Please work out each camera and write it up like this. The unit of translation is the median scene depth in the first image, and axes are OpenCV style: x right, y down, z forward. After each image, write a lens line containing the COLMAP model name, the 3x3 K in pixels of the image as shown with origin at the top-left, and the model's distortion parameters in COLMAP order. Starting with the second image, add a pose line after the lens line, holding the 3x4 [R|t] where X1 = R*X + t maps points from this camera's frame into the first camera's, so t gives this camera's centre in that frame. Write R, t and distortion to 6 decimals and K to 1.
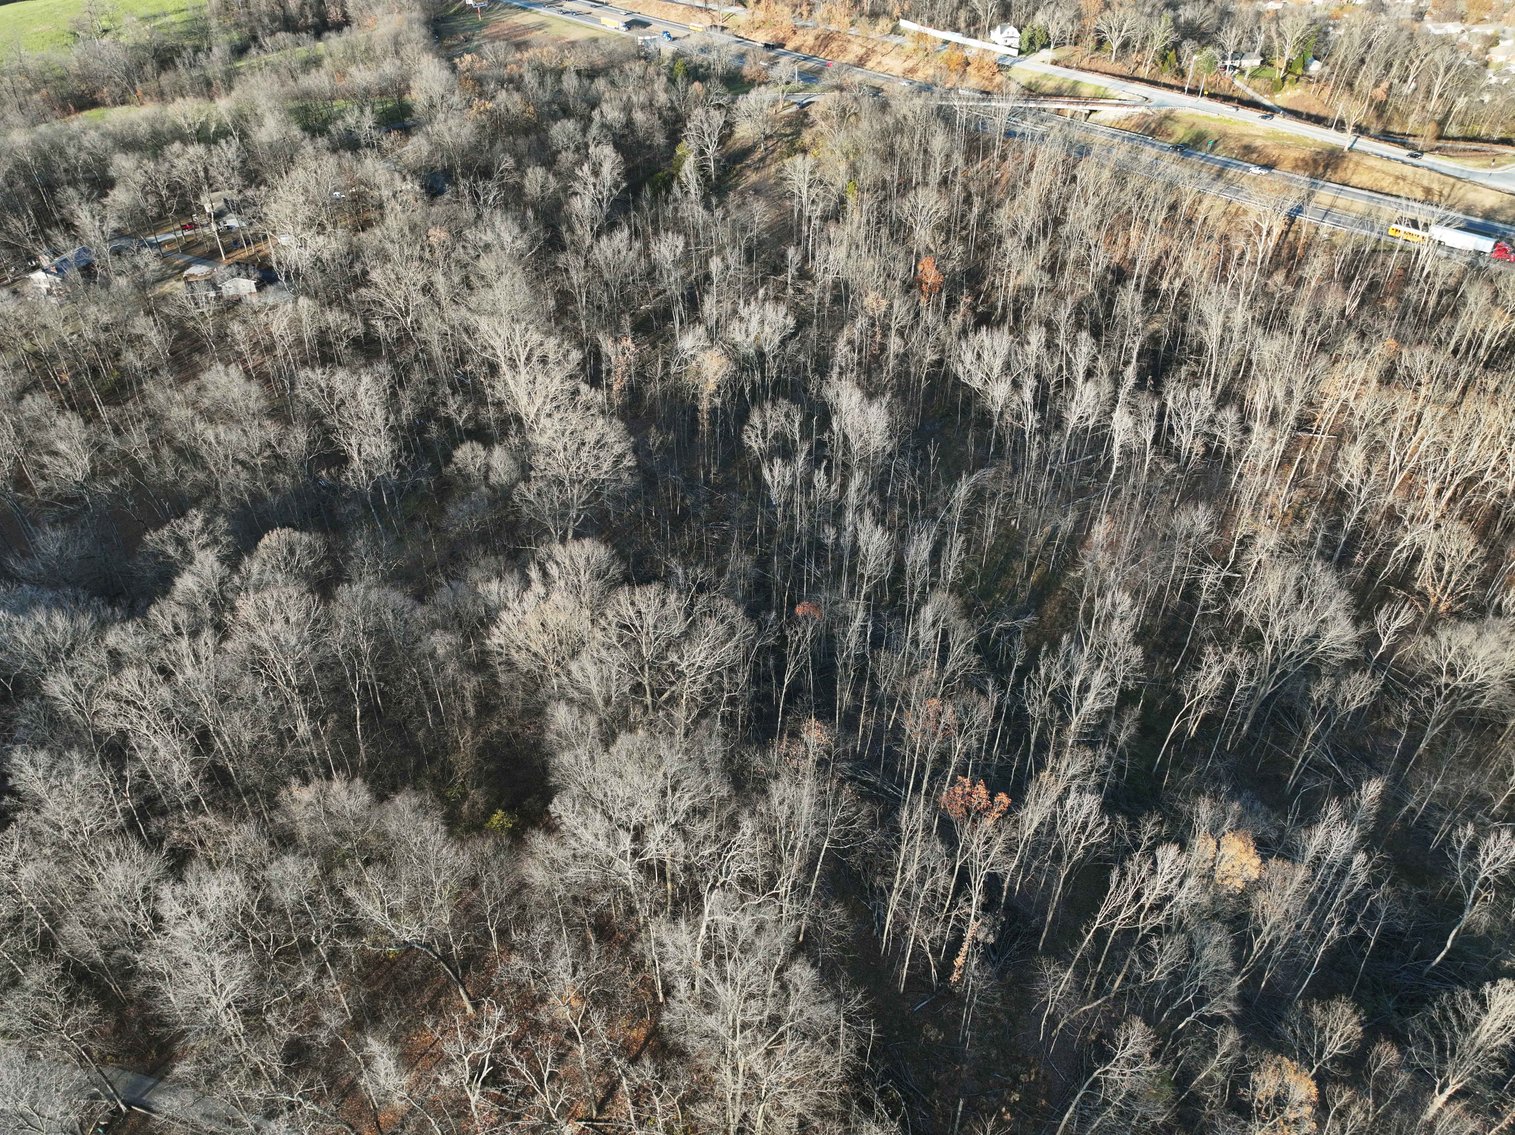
lens RADIAL K [[1046.4, 0, 768.8], [0, 1046.4, 561.1], [0, 0, 1]] dist [0.002821, 0.012825]
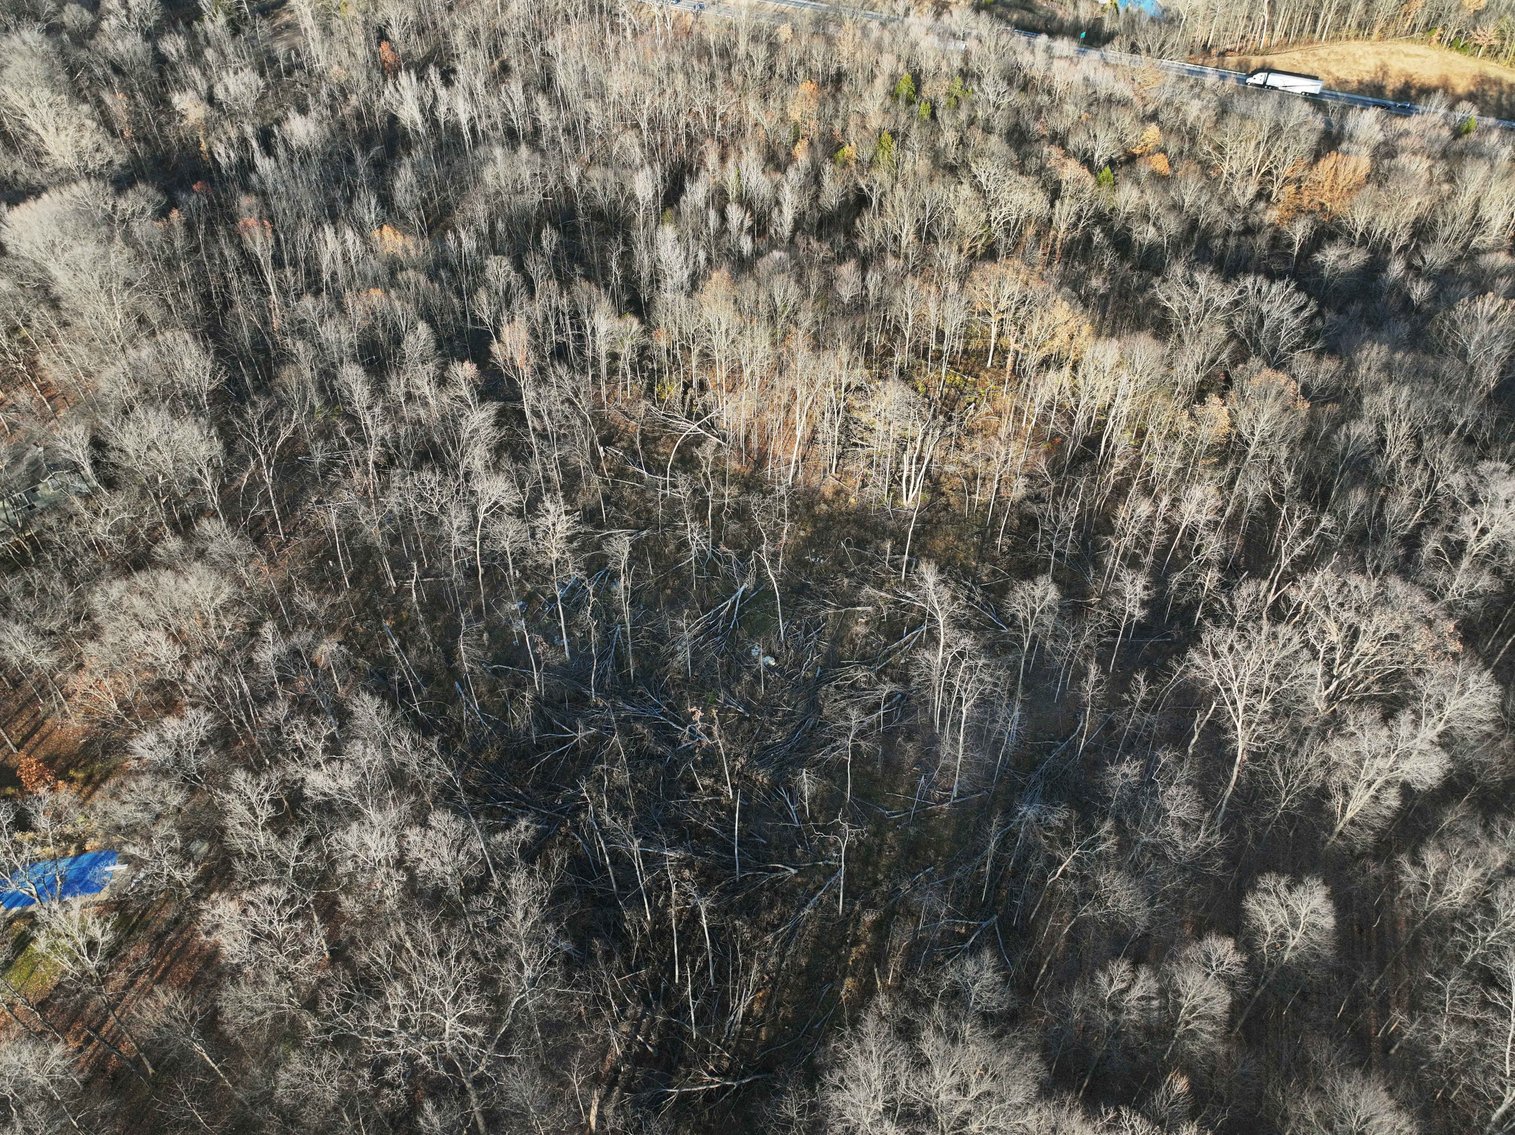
lens RADIAL K [[1070.6, 0, 760.6], [0, 1070.6, 564.3], [0, 0, 1]] dist [-0.001482, 0.023734]
pose [[0.972747, -0.157740, 0.169945, 0.353969], [0.148783, 0.986778, 0.064293, 0.449034], [-0.177840, -0.037256, 0.983354, -0.602728]]
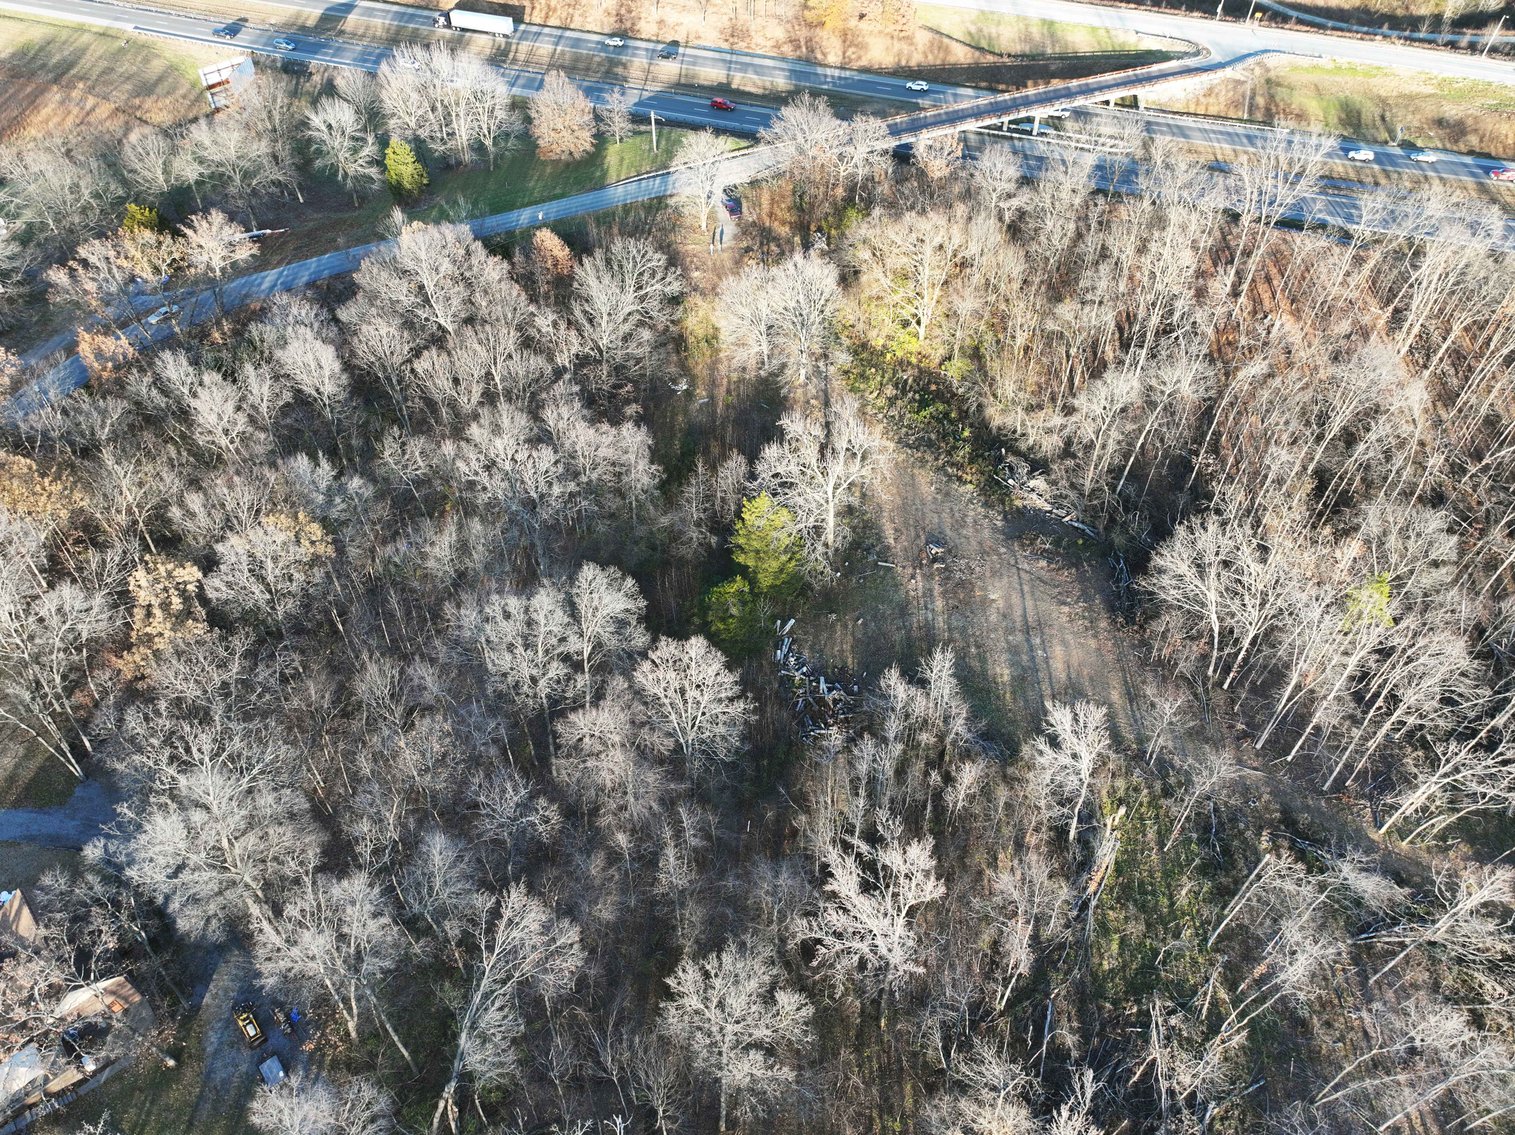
lens RADIAL K [[1070.6, 0, 760.6], [0, 1070.6, 564.3], [0, 0, 1]] dist [-0.001482, 0.023734]
pose [[0.860534, -0.368326, 0.351878, -0.321969], [0.305328, 0.925893, 0.222477, -0.645954], [-0.407746, -0.084011, 0.909223, 0.874591]]
